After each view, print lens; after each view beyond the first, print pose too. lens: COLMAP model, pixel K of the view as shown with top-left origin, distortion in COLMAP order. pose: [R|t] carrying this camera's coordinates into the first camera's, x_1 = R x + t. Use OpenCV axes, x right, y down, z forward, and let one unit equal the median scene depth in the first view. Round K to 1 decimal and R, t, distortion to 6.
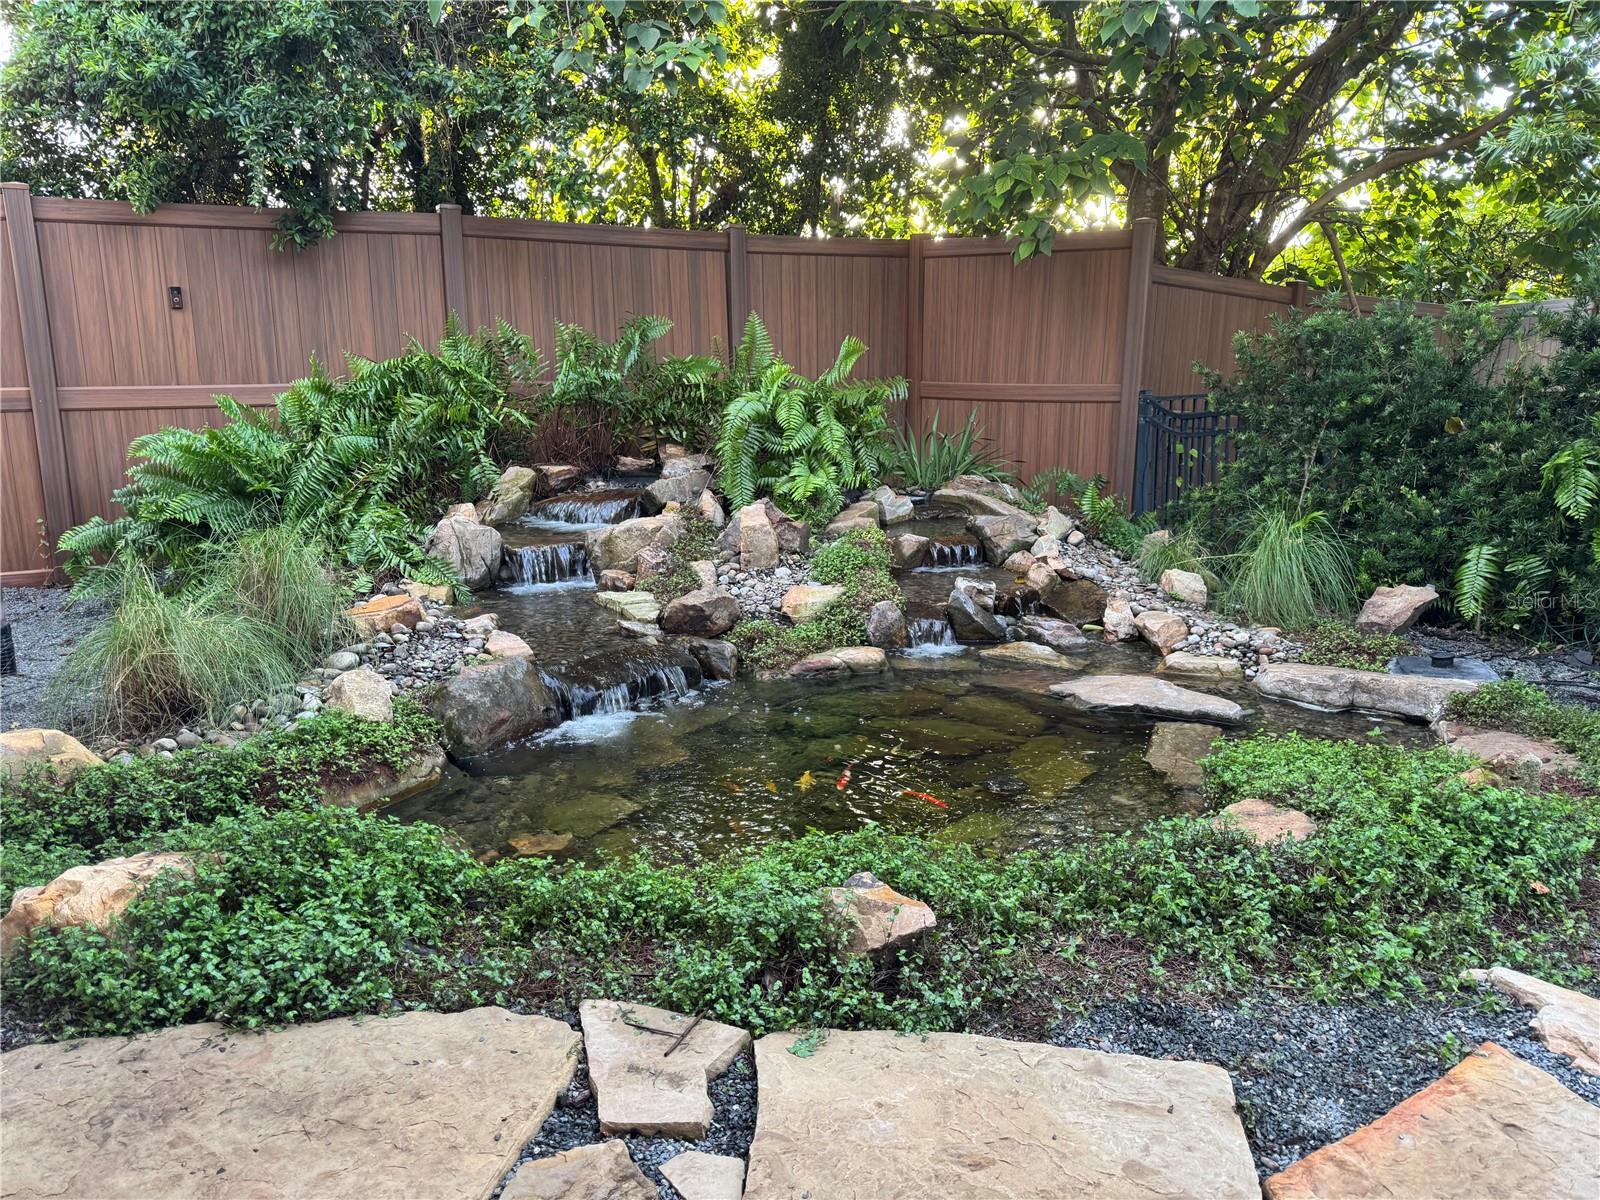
lens RADIAL K [[1117.3, 0, 804.2], [0, 1117.3, 596.2], [0, 0, 1]] dist [-0.023889, 0.003044]
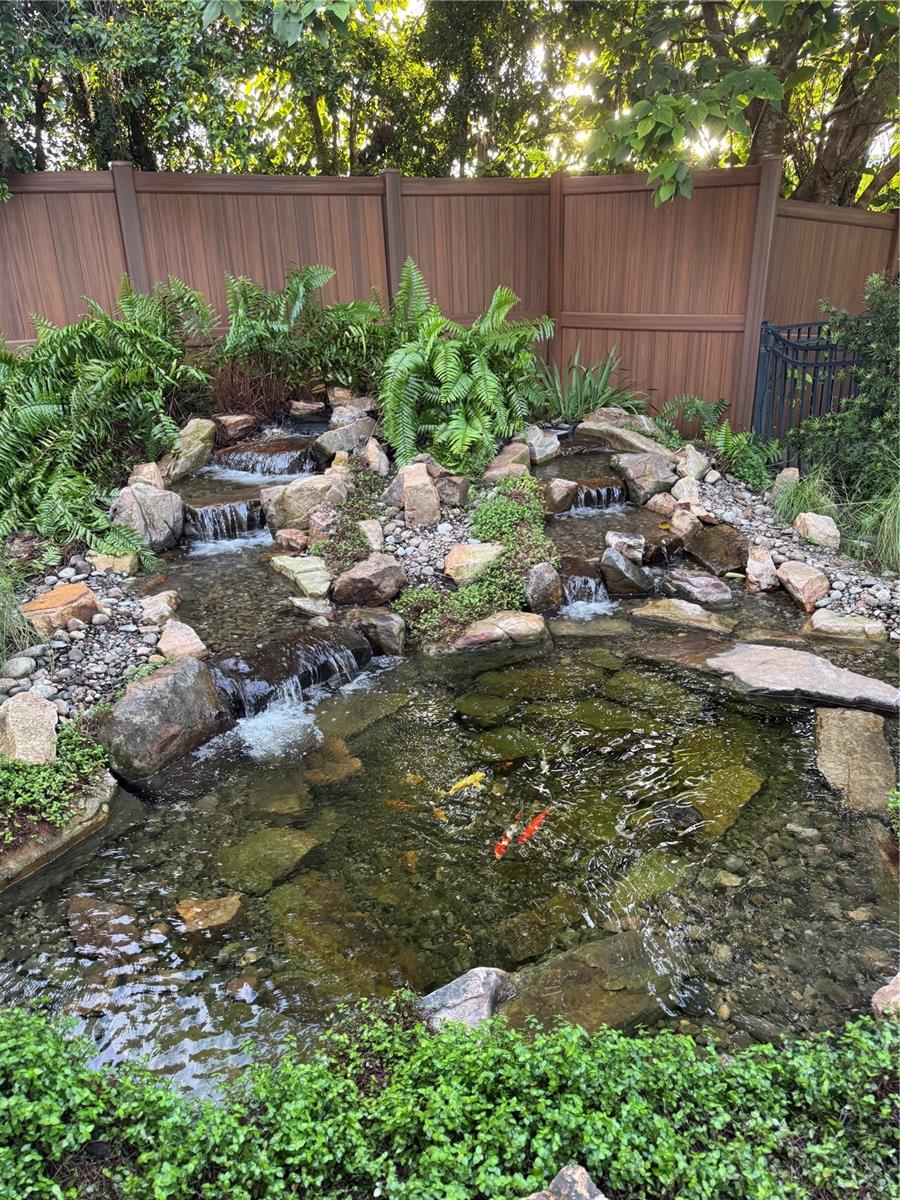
lens RADIAL K [[838.0, 0, 446.1], [0, 838.0, 602.7], [0, 0, 1]] dist [-0.023889, 0.003044]
pose [[0.999634, -0.022350, -0.015252, -0.006173], [0.024721, 0.983545, 0.178963, -0.084200], [0.011001, -0.179275, 0.983738, 0.174174]]
